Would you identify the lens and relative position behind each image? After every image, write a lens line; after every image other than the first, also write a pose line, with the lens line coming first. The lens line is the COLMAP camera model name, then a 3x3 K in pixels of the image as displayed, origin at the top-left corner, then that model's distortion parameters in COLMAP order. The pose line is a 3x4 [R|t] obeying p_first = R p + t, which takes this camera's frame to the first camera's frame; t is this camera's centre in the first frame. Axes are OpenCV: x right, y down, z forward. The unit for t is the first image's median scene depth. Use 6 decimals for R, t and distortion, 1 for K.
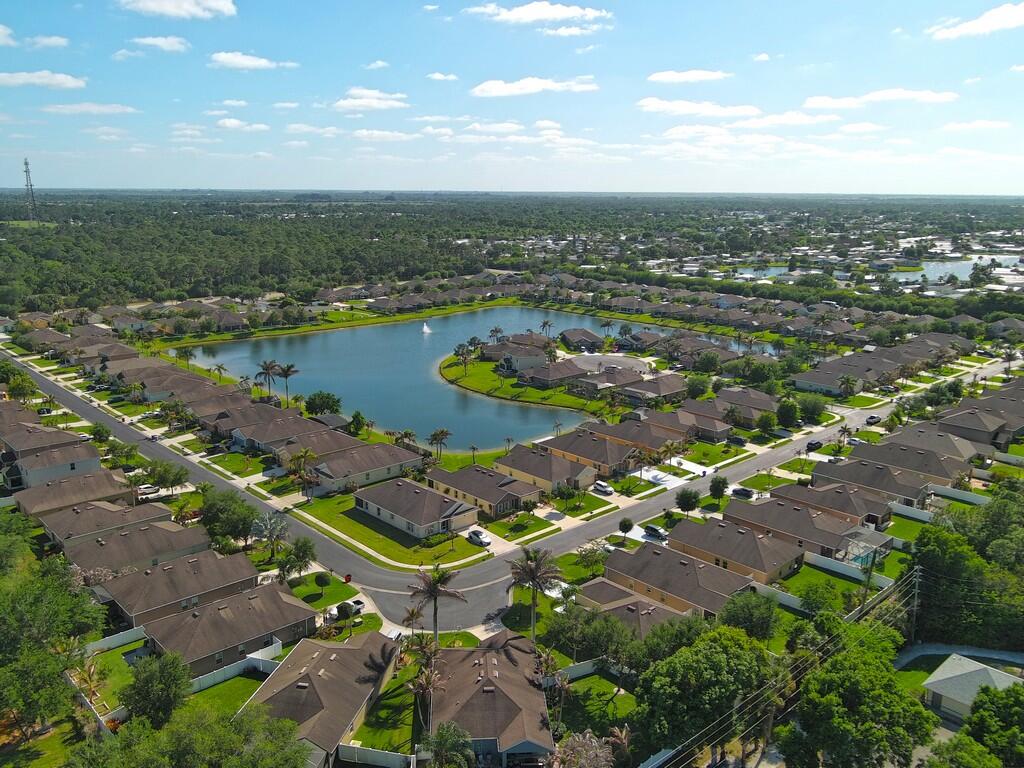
lens RADIAL K [[833.7, 0, 511.2], [0, 833.7, 408.8], [0, 0, 1]] dist [0.003404, -0.012426]
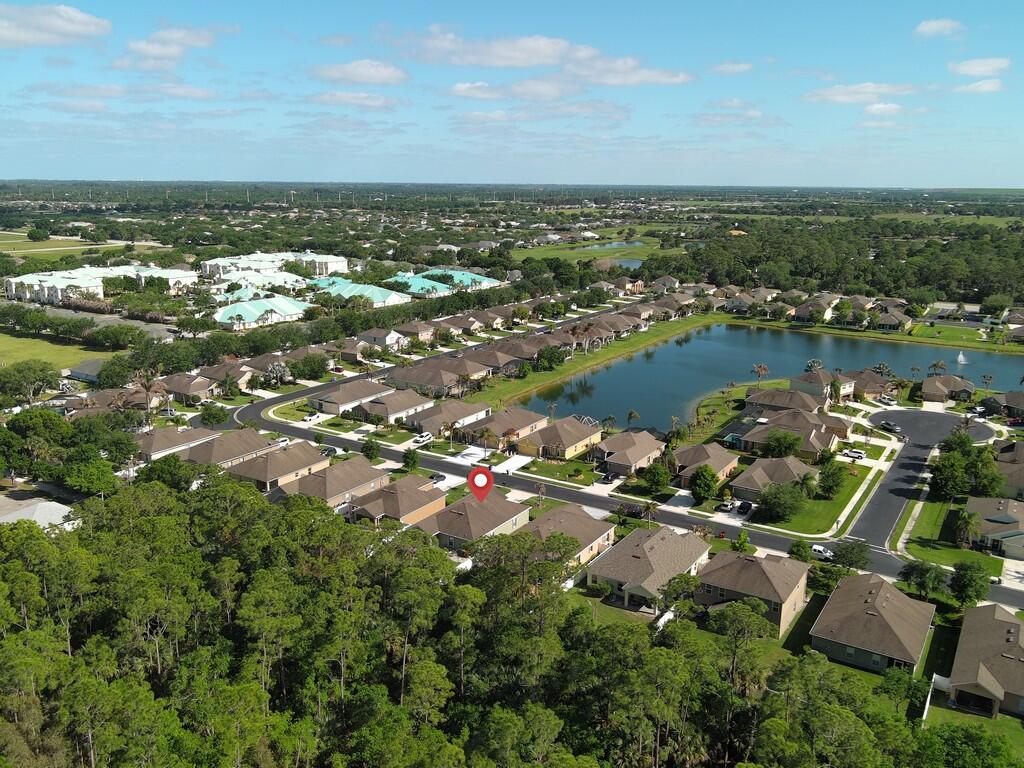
lens RADIAL K [[839.3, 0, 510.1], [0, 839.3, 387.8], [0, 0, 1]] dist [0.002028, -0.011675]
pose [[0.243558, 0.227202, -0.942899, 1.052722], [-0.254139, 0.953157, 0.164027, -0.167067], [0.935998, 0.199678, 0.289890, 0.647295]]
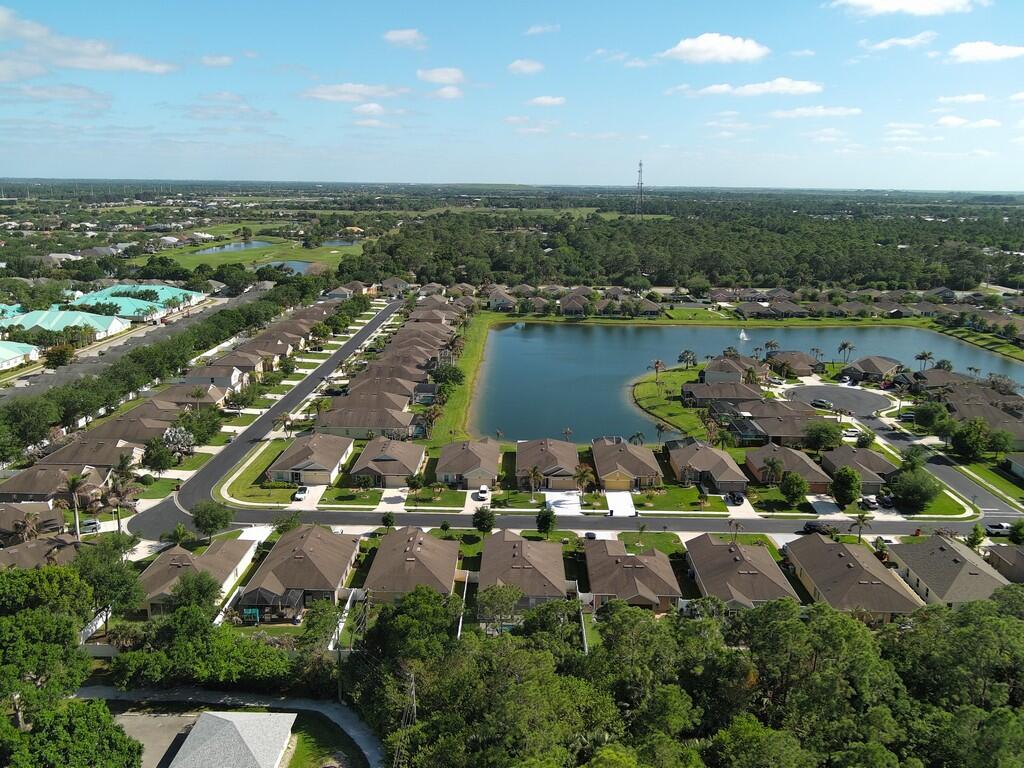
lens RADIAL K [[839.3, 0, 510.1], [0, 839.3, 387.8], [0, 0, 1]] dist [0.002028, -0.011675]
pose [[0.718064, 0.168532, -0.675264, 0.654351], [-0.185358, 0.981505, 0.047856, -0.065245], [0.670840, 0.090802, 0.736022, 0.253476]]
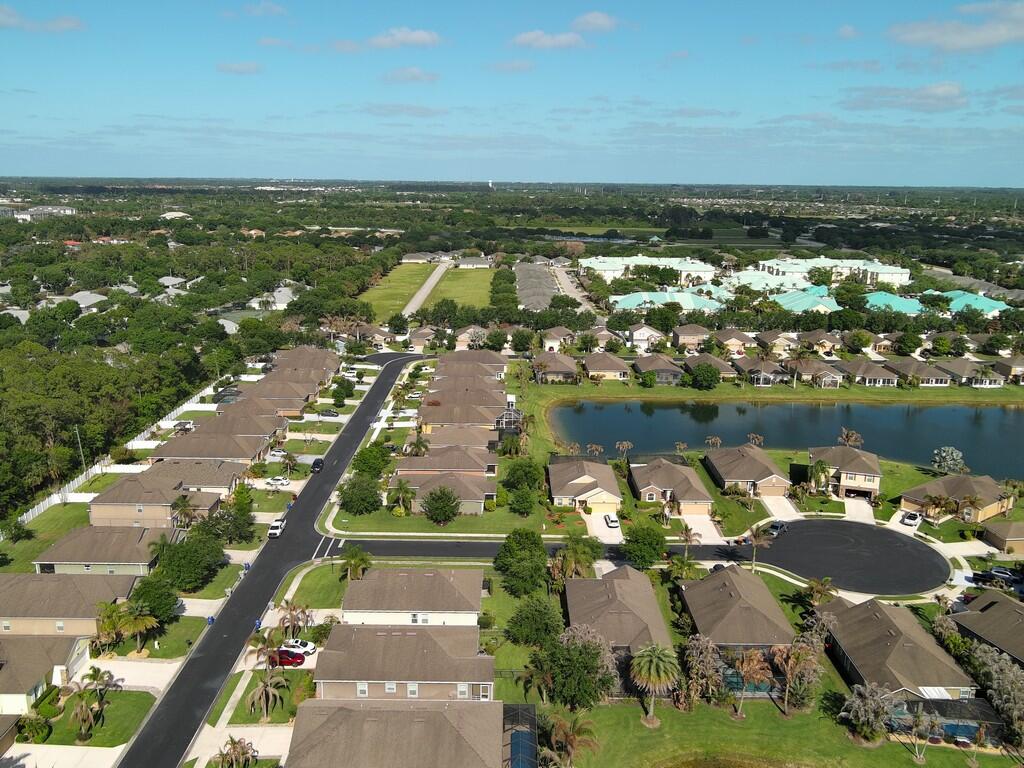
lens RADIAL K [[833.7, 0, 511.2], [0, 833.7, 408.8], [0, 0, 1]] dist [0.003404, -0.012426]
pose [[-0.687336, 0.180088, -0.703660, 0.841701], [-0.198949, 0.885048, 0.420844, -0.429456], [0.698562, 0.429254, -0.572496, 1.636973]]
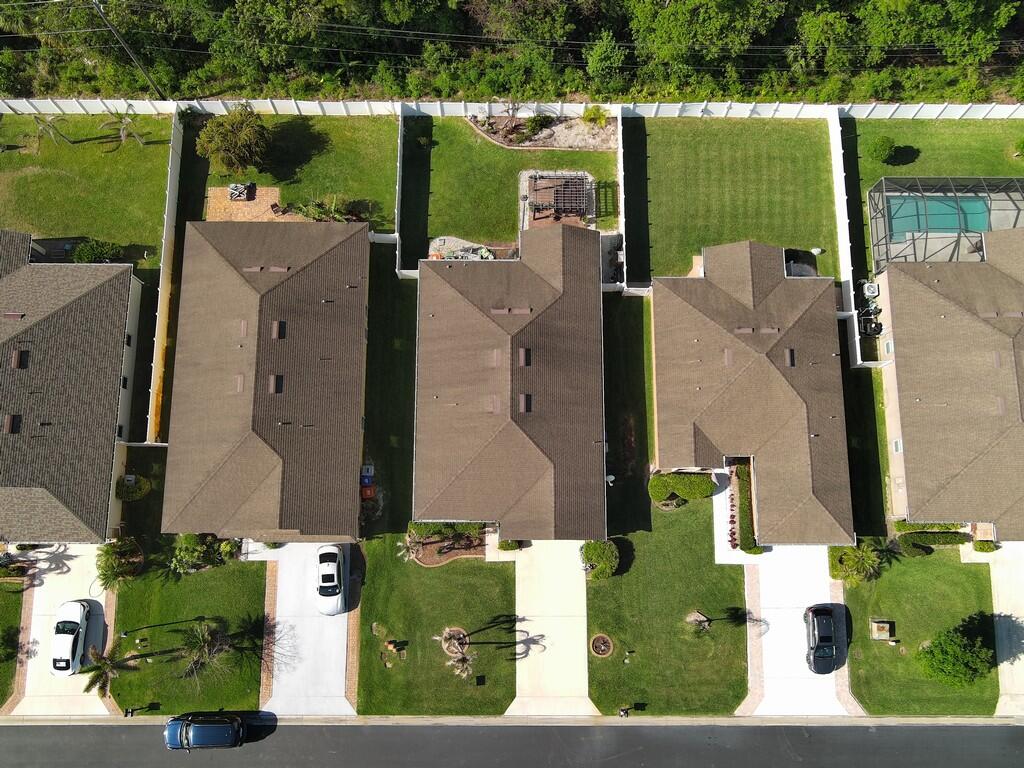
lens RADIAL K [[839.3, 0, 510.1], [0, 839.3, 387.8], [0, 0, 1]] dist [0.002028, -0.011675]
pose [[-0.727586, -0.674938, 0.122791, 0.335790], [0.161424, 0.005526, 0.986870, -0.215258], [-0.666755, 0.737854, 0.104930, 0.824482]]
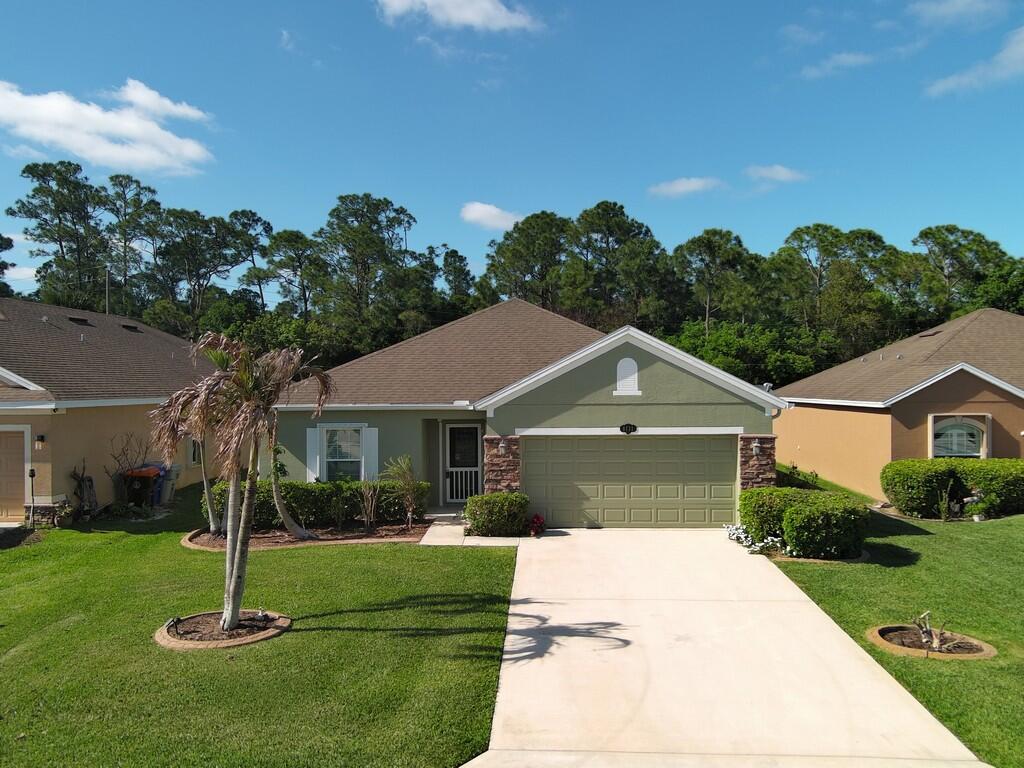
lens RADIAL K [[860.8, 0, 512.0], [0, 860.8, 384.0], [0, 0, 1]] dist [0.003697, -0.010416]
pose [[-0.696048, 0.000416, 0.717995, 0.265953], [0.180088, 0.968134, 0.174023, 0.040959], [-0.695043, 0.250431, -0.673943, 0.954444]]
